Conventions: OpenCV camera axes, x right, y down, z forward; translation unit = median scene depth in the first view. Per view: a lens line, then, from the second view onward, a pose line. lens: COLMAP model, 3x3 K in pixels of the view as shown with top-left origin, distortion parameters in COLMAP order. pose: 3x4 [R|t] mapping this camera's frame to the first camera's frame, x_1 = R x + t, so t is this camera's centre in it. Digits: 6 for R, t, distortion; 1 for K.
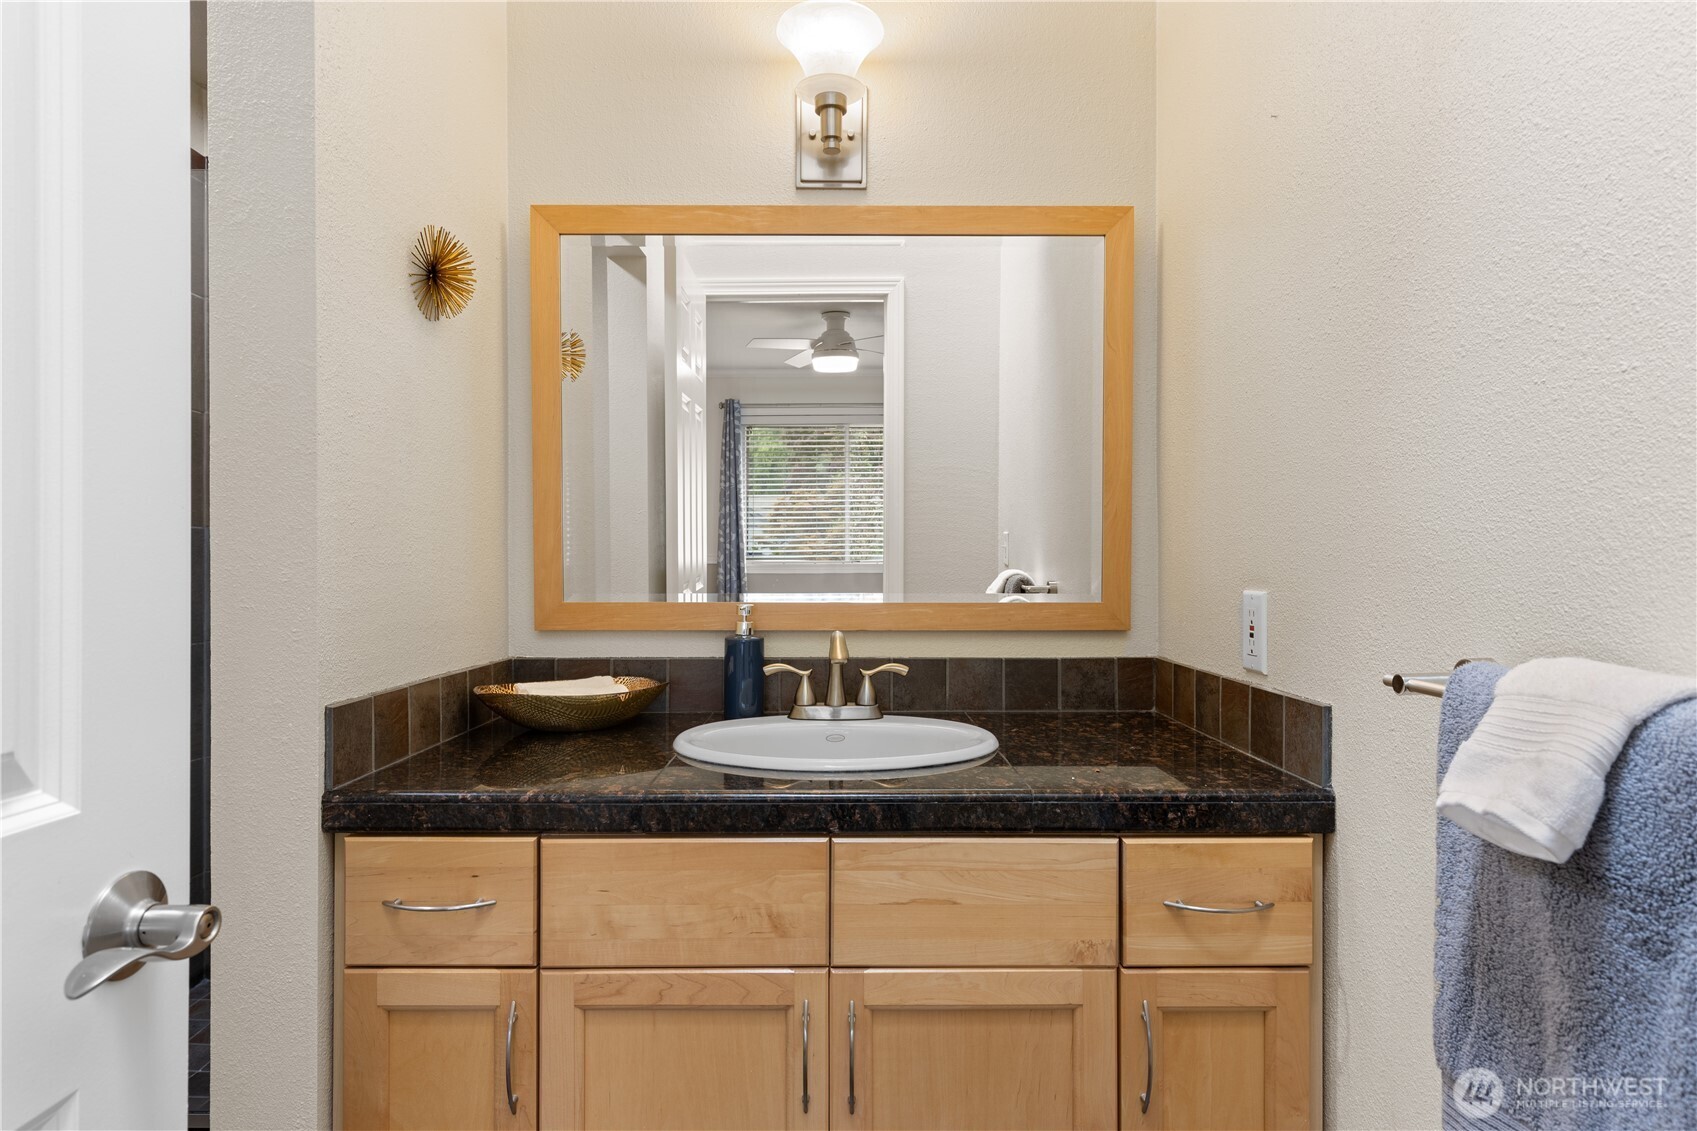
lens RADIAL K [[967.0, 0, 852.5], [0, 967.0, 566.6], [0, 0, 1]] dist [0.000908, -0.000017]
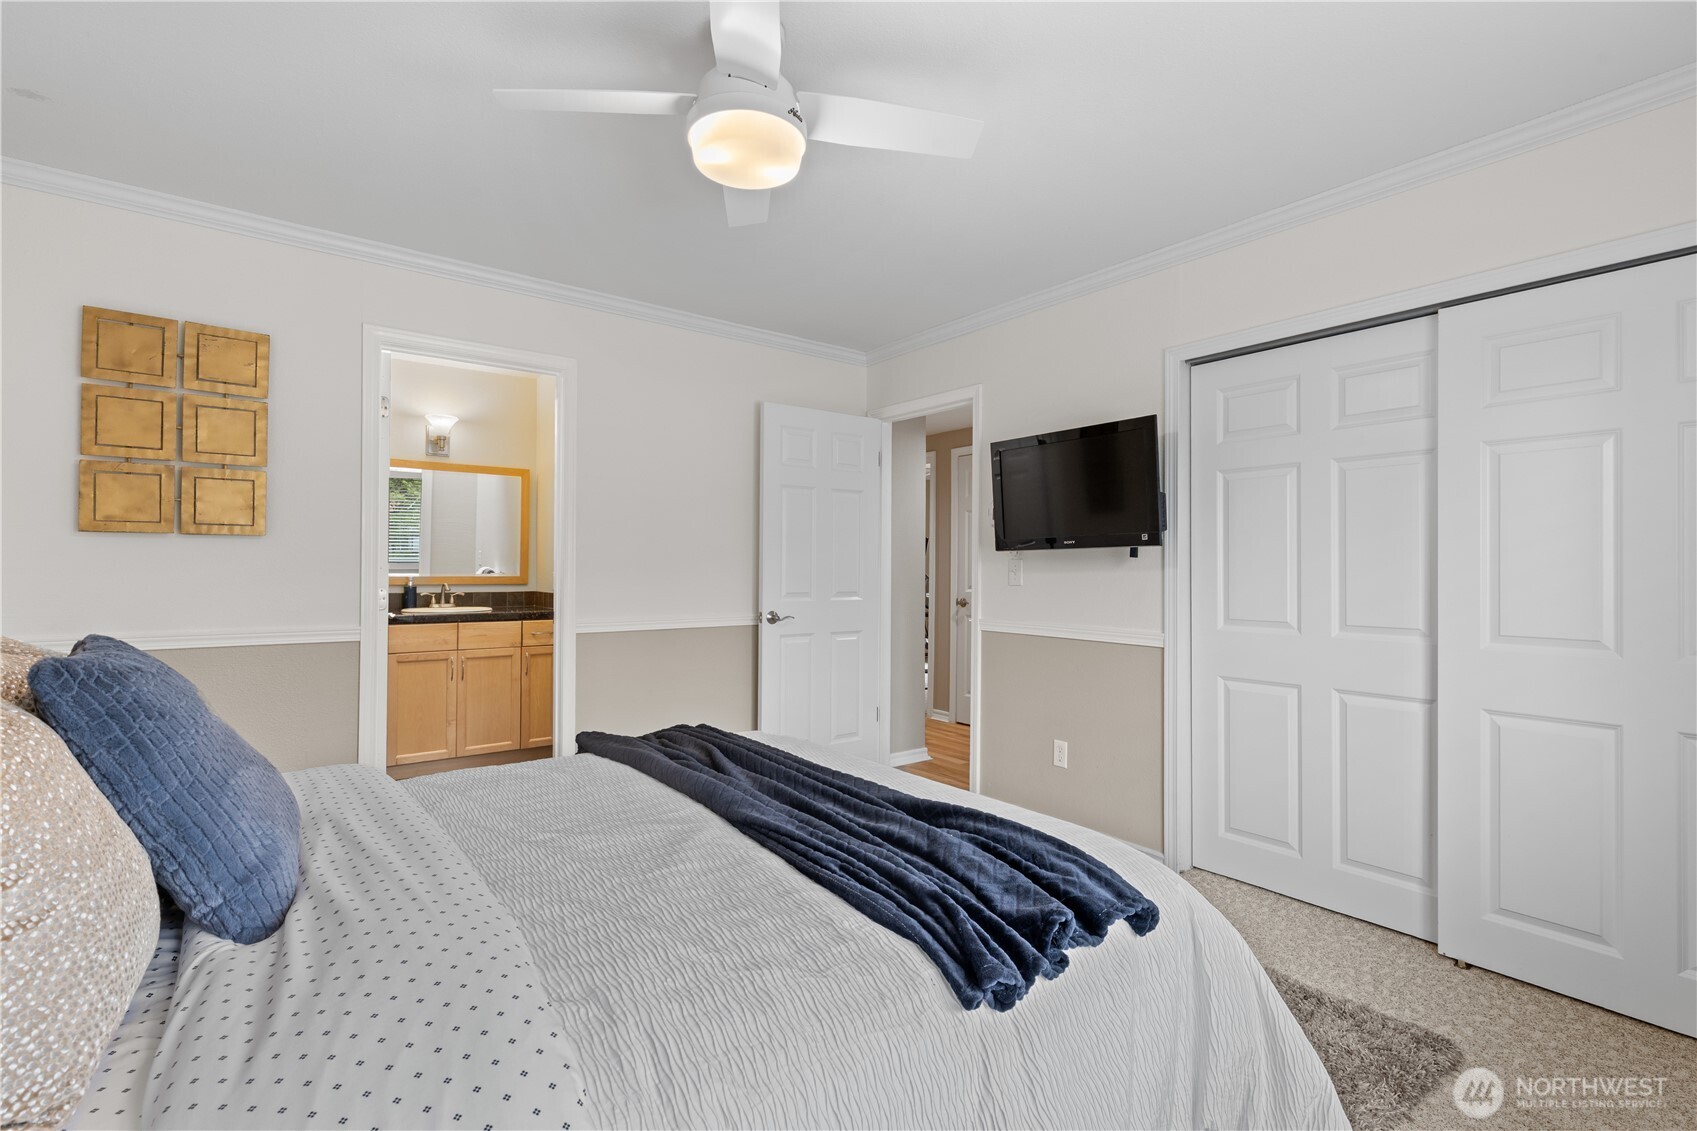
lens RADIAL K [[764.3, 0, 856.0], [0, 764.3, 557.2], [0, 0, 1]] dist [-0.001916, -0.001144]
pose [[0.794248, 0.008134, 0.607539, -0.511082], [-0.004445, 0.999961, -0.007577, -0.018979], [-0.607577, 0.003318, 0.794254, -2.162657]]
